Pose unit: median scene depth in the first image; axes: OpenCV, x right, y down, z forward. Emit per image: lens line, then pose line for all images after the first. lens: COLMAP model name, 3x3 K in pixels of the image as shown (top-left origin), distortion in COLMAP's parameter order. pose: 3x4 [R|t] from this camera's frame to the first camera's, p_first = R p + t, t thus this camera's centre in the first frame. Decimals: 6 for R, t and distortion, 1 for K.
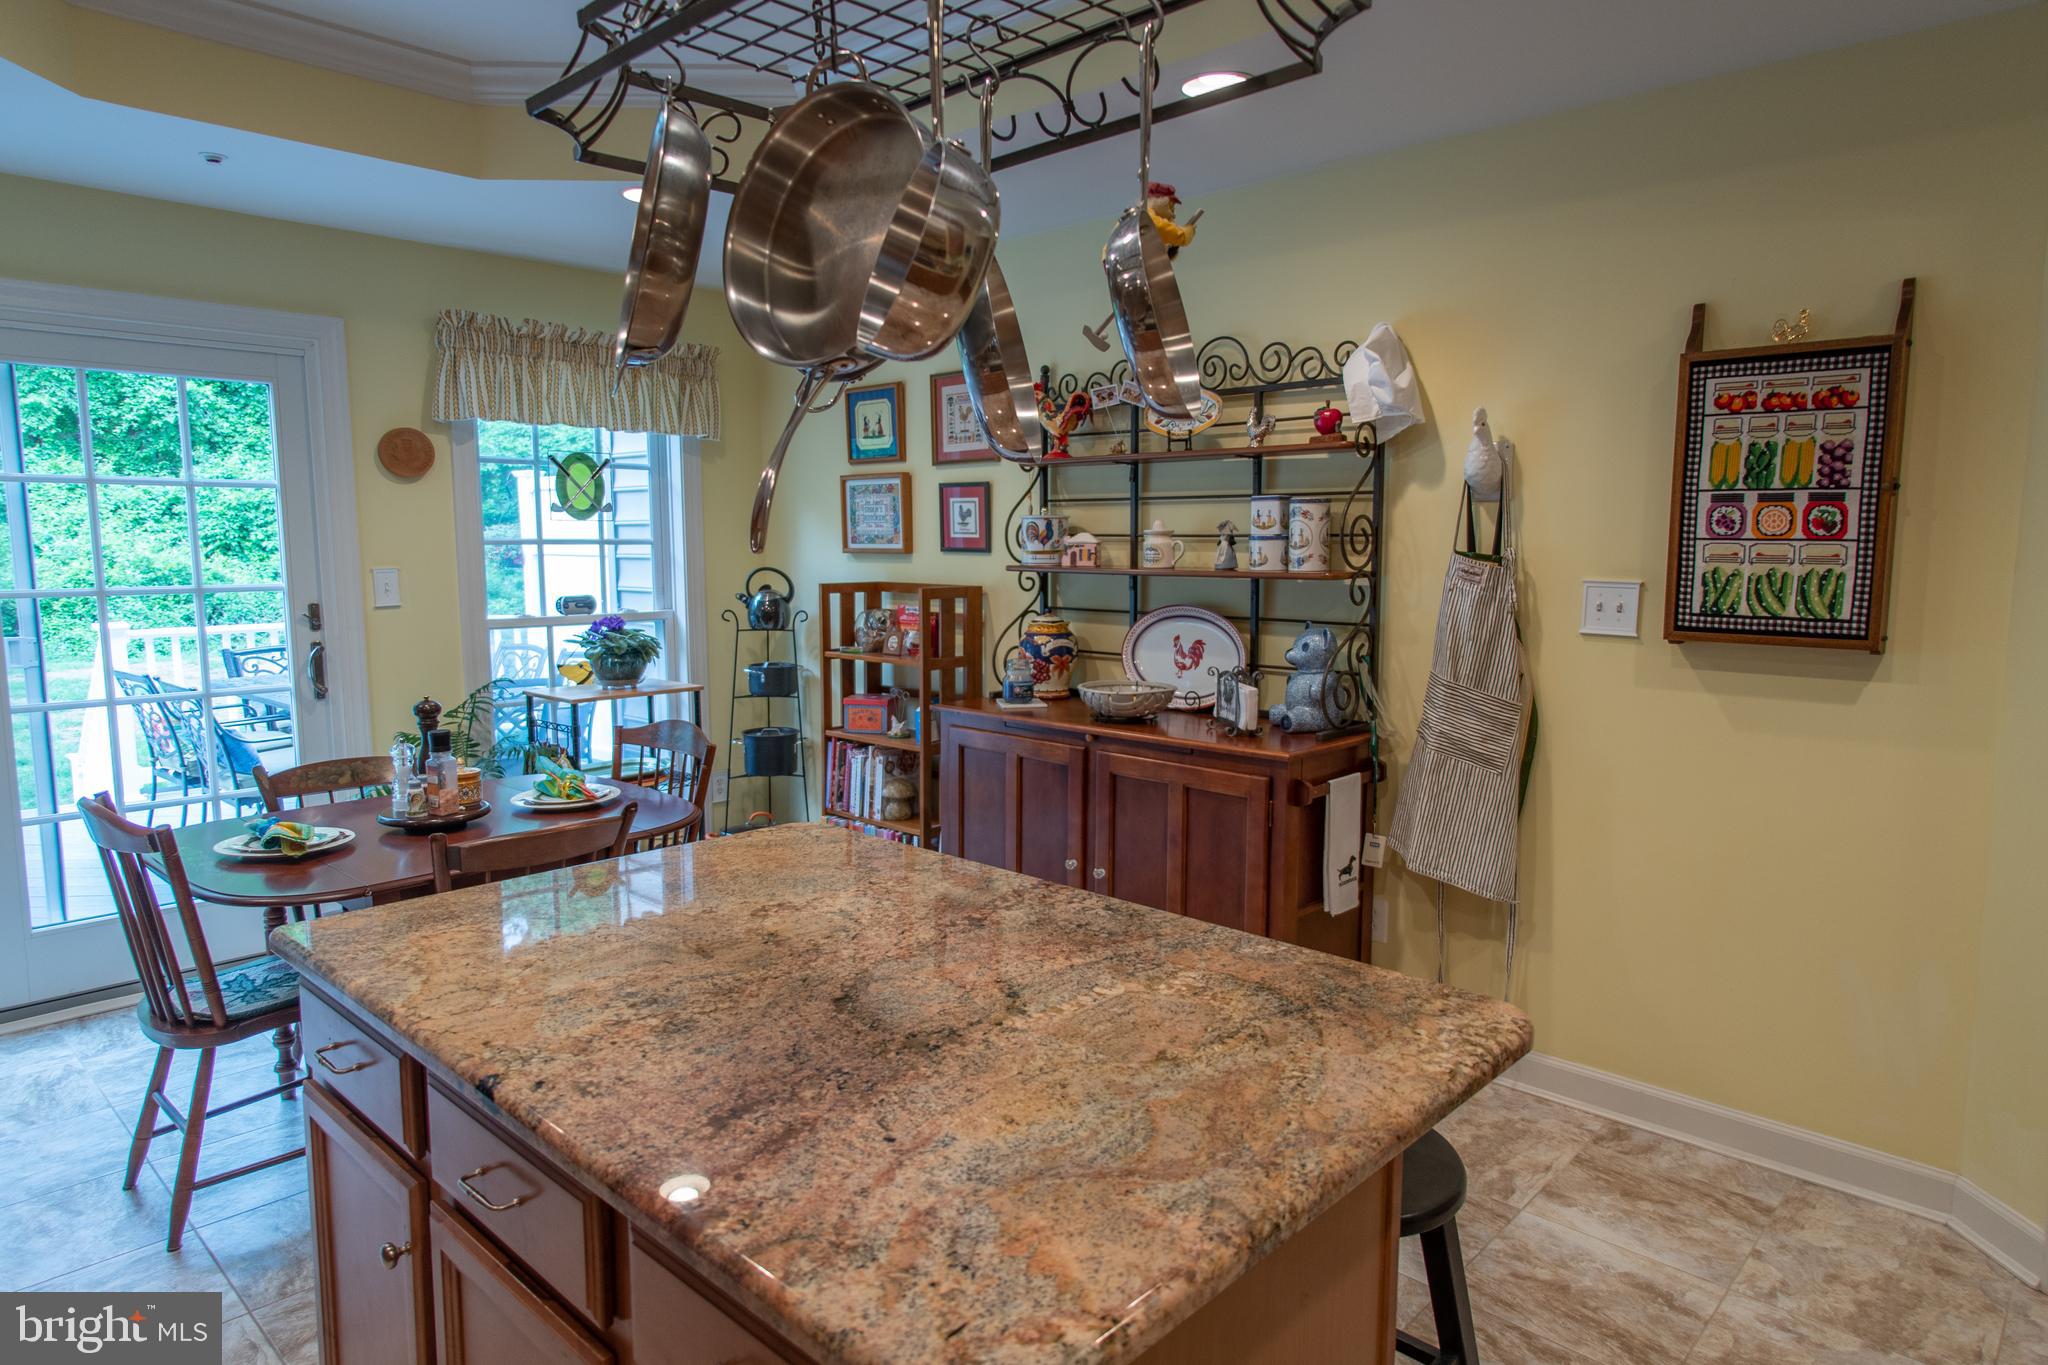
lens RADIAL K [[1223.6, 0, 1021.3], [0, 1223.6, 677.7], [0, 0, 1]] dist [0.001600, -0.001780]
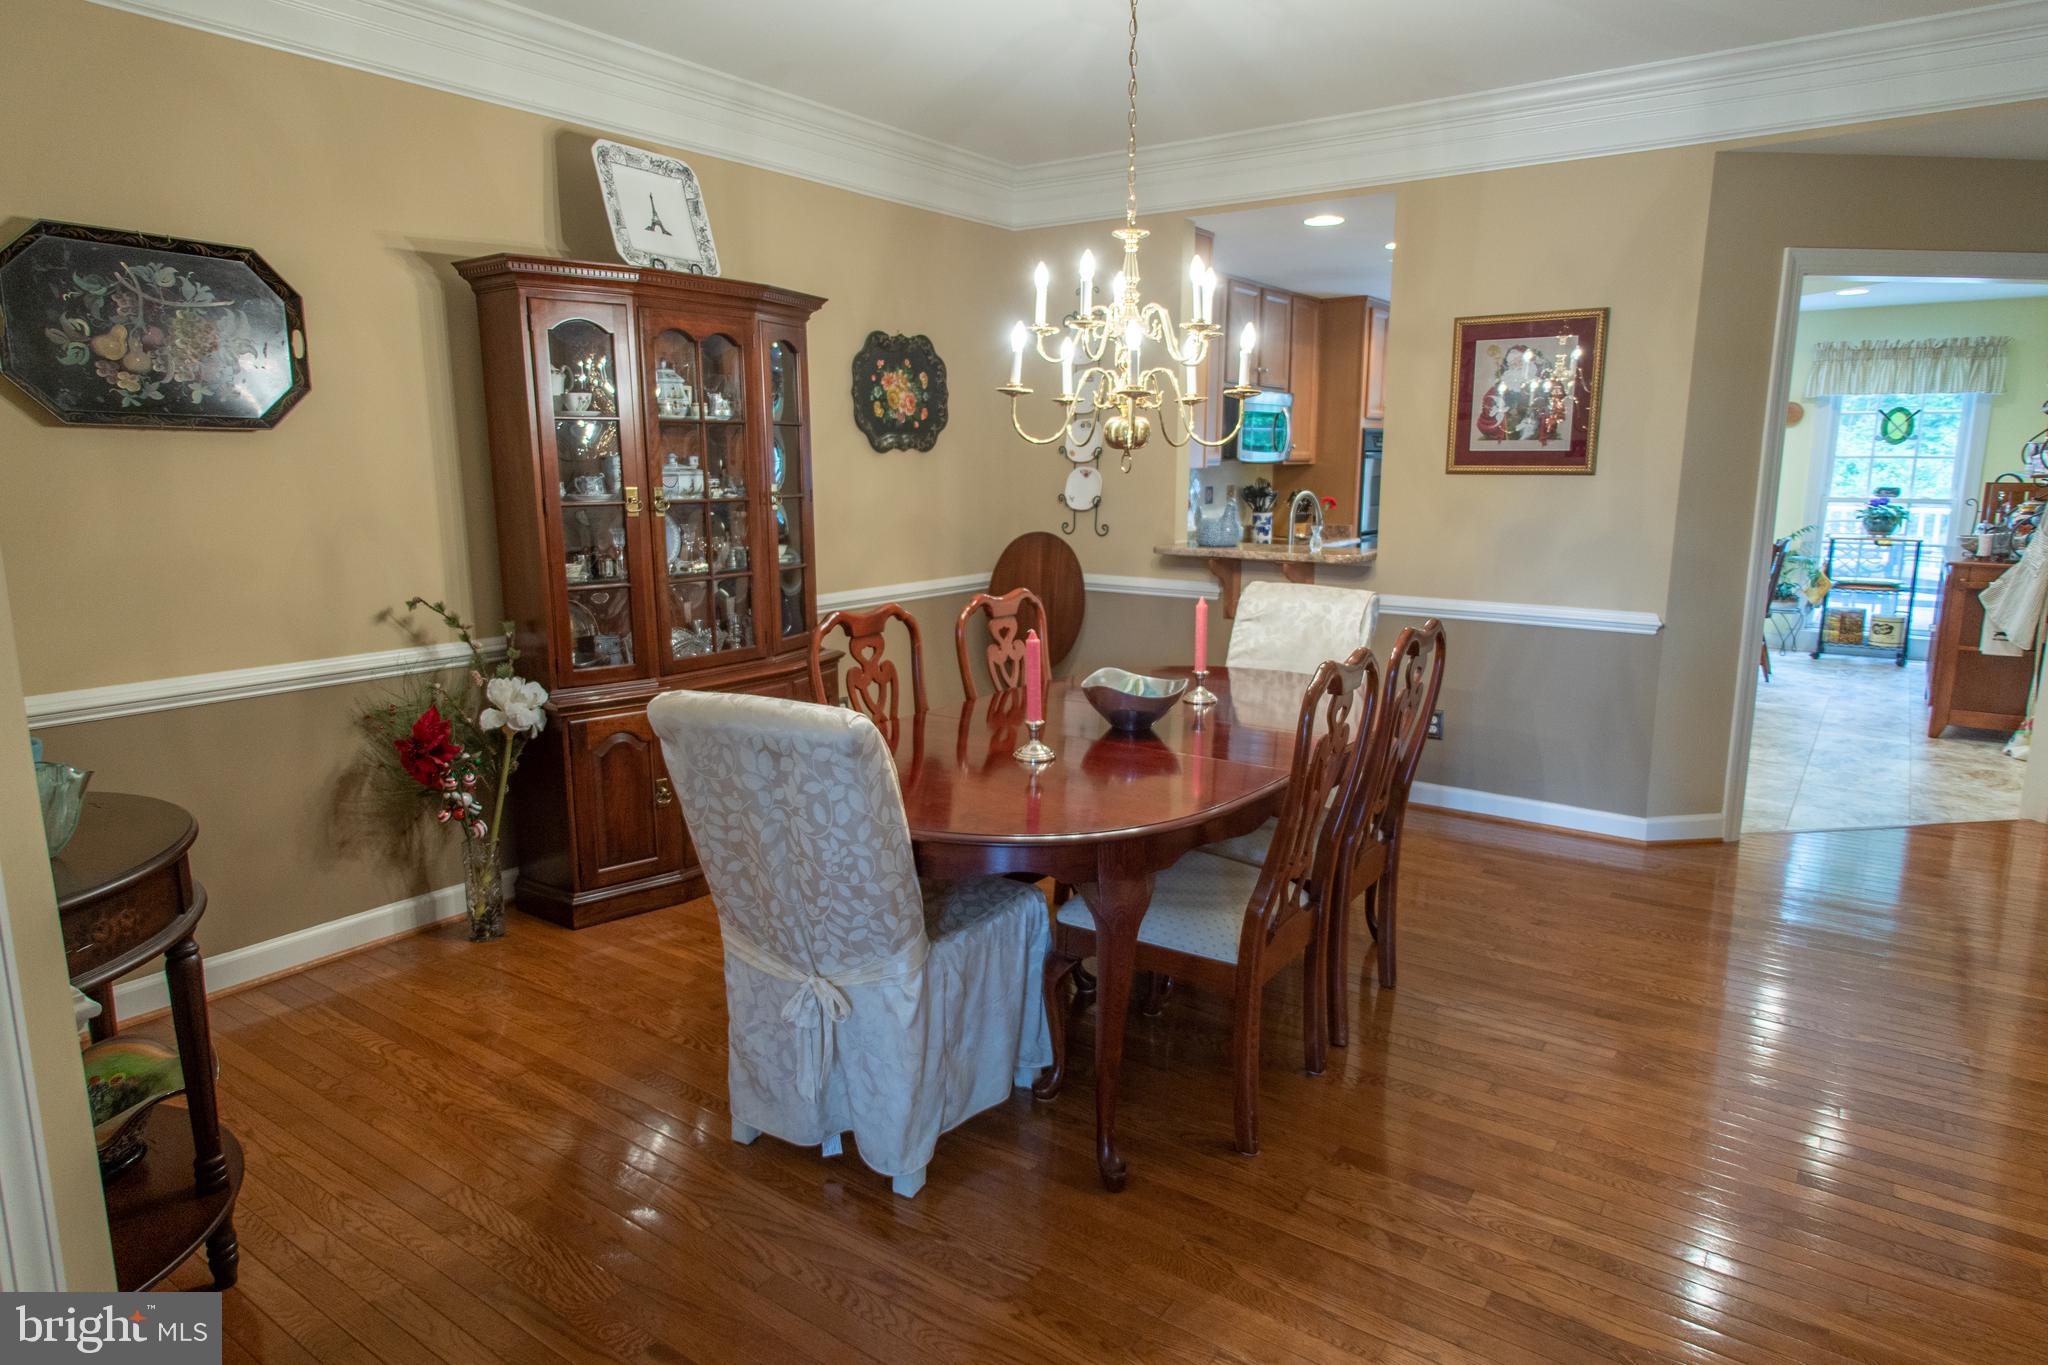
lens RADIAL K [[1213.6, 0, 1023.7], [0, 1213.6, 681.0], [0, 0, 1]] dist [0.002159, 0.001282]
pose [[0.139642, 0.183475, -0.973055, 2.375229], [-0.112739, 0.979240, 0.168462, 0.105596], [0.983763, 0.086177, 0.157428, -0.977342]]
